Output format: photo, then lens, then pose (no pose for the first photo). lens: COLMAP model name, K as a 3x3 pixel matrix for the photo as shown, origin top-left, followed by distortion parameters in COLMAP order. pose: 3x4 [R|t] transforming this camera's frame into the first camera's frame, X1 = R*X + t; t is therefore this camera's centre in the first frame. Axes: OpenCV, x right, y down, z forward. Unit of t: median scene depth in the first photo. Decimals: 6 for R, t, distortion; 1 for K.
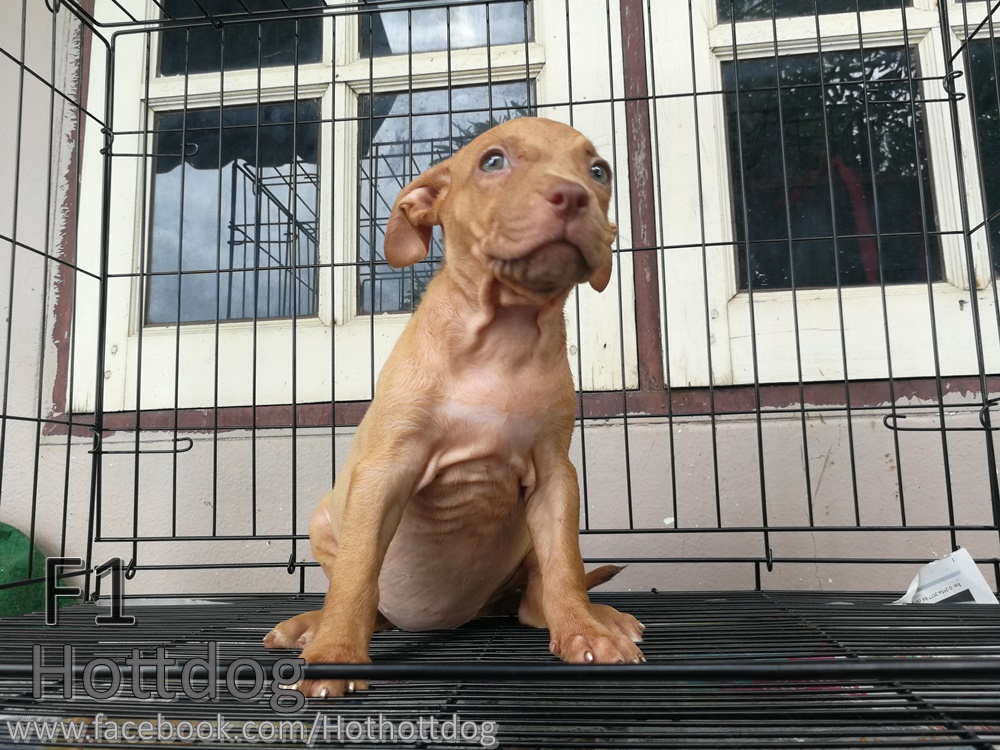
lens RADIAL K [[782.2, 0, 504.2], [0, 782.2, 394.6], [0, 0, 1]] dist [-0.015136, 0.000983]
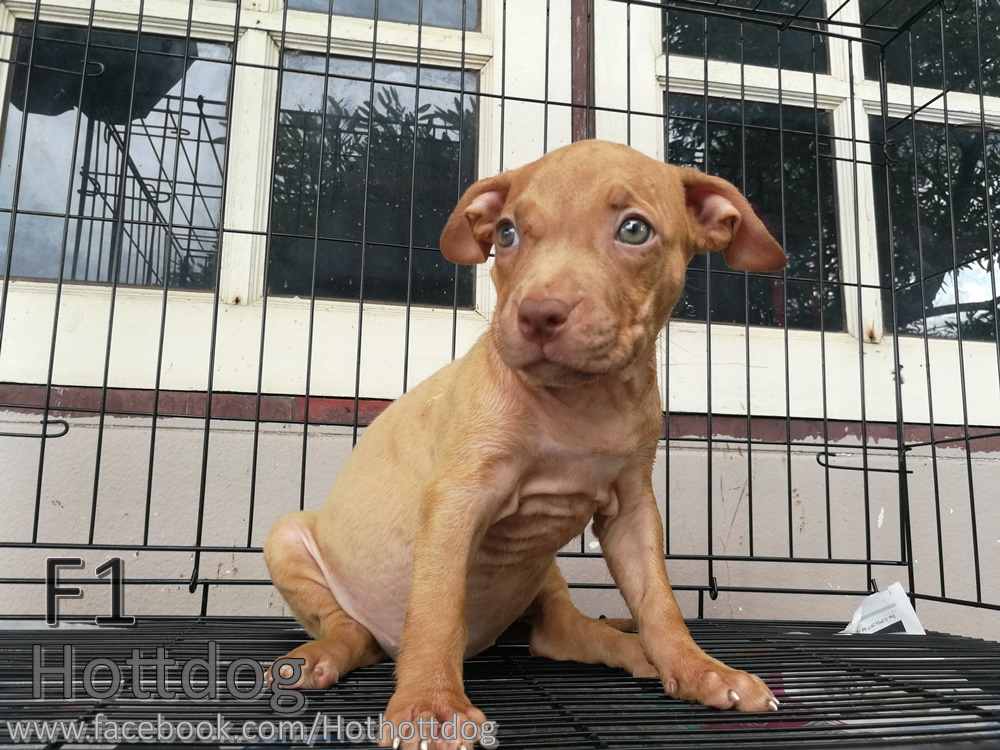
lens RADIAL K [[838.0, 0, 504.4], [0, 838.0, 373.4], [0, 0, 1]] dist [0.017959, -0.051883]
pose [[0.953550, 0.095091, 0.285832, -0.238833], [-0.084783, 0.995230, -0.048253, 0.009457], [-0.289057, 0.021778, 0.957064, 0.029961]]
